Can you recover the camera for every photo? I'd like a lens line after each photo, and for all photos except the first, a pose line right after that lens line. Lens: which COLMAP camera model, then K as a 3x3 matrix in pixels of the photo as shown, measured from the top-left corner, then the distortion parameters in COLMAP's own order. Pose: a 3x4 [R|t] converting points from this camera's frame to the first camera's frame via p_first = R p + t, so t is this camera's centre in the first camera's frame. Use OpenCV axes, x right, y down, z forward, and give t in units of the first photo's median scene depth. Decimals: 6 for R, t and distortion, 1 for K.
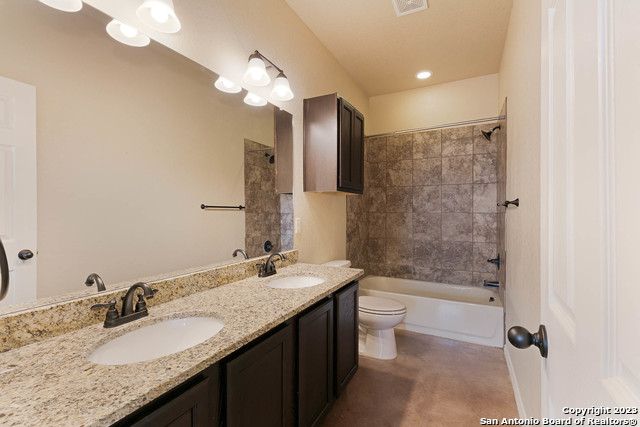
lens RADIAL K [[289.2, 0, 323.0], [0, 289.2, 211.9], [0, 0, 1]] dist [0.000830, 0.001487]
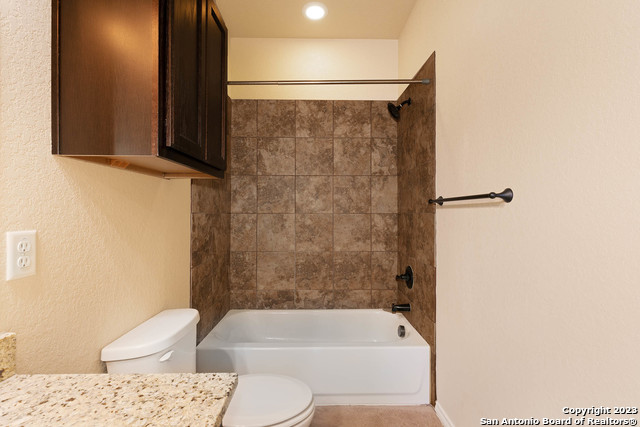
lens RADIAL K [[289.2, 0, 323.0], [0, 289.2, 210.4], [0, 0, 1]] dist [0.000830, 0.001487]
pose [[0.878841, 0.001356, 0.477112, 0.035349], [0.001781, 0.999980, -0.006122, -0.000196], [-0.477111, 0.006230, 0.878821, 0.360593]]
